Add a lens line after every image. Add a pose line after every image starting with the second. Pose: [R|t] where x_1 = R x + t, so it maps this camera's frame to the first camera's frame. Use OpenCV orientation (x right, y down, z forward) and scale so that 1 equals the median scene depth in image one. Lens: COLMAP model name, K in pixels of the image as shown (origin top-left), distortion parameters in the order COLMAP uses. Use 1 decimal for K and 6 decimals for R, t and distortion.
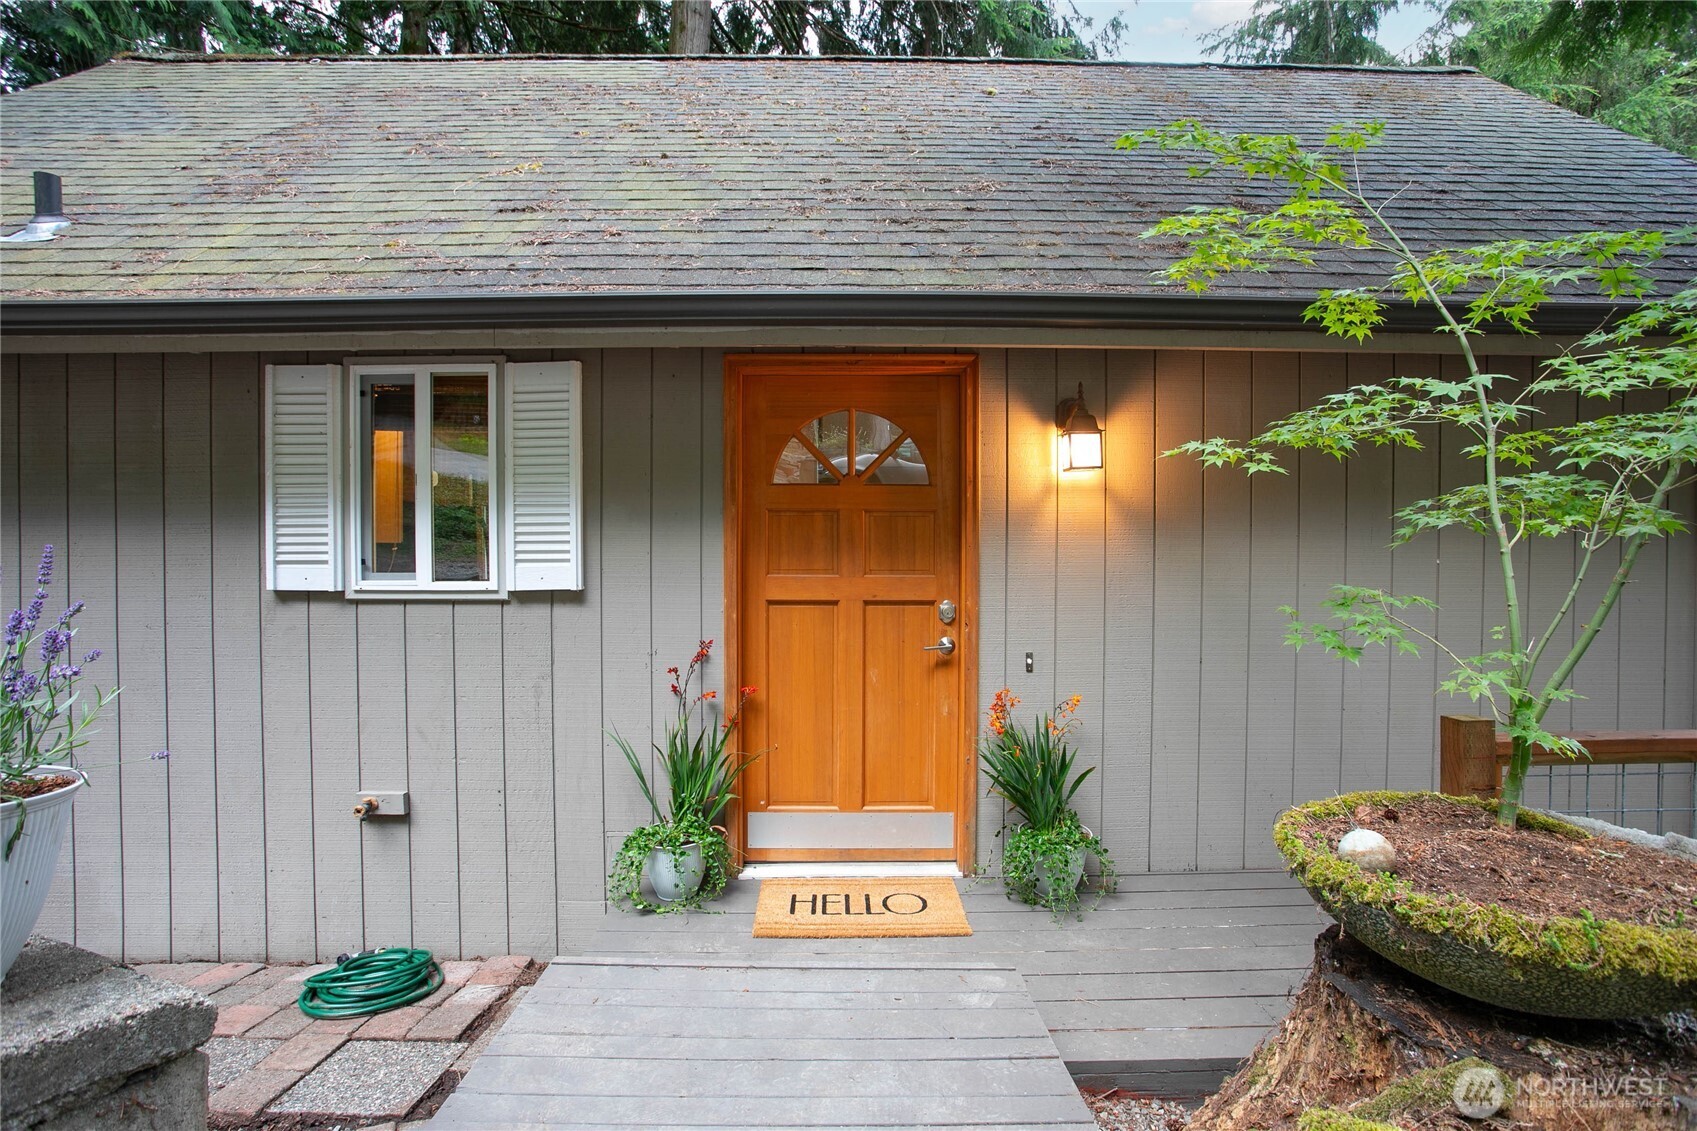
lens RADIAL K [[862.9, 0, 858.6], [0, 862.9, 573.4], [0, 0, 1]] dist [-0.015954, 0.000261]
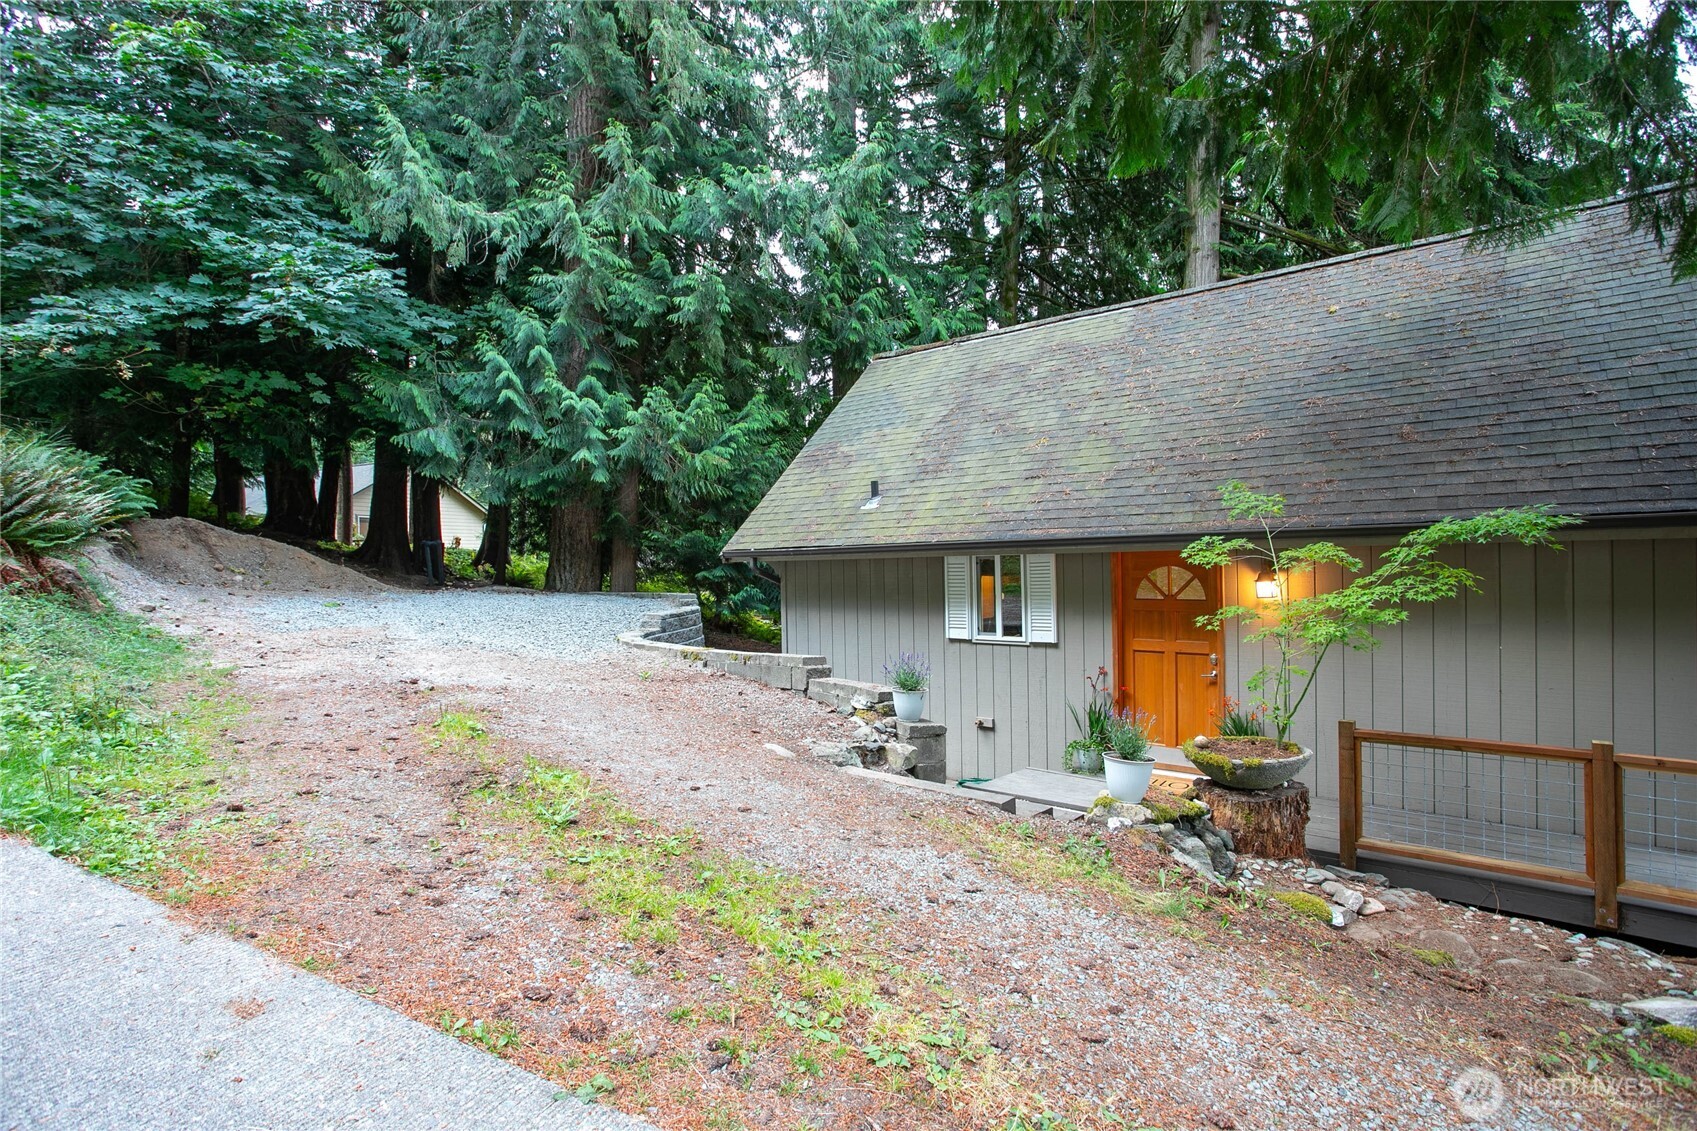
lens RADIAL K [[828.4, 0, 856.3], [0, 828.4, 570.5], [0, 0, 1]] dist [-0.001411, -0.000744]
pose [[0.773310, -0.017219, -0.633794, 0.720641], [0.013265, 0.999852, -0.010978, -0.164569], [0.633889, 0.000082, 0.773424, -1.156104]]
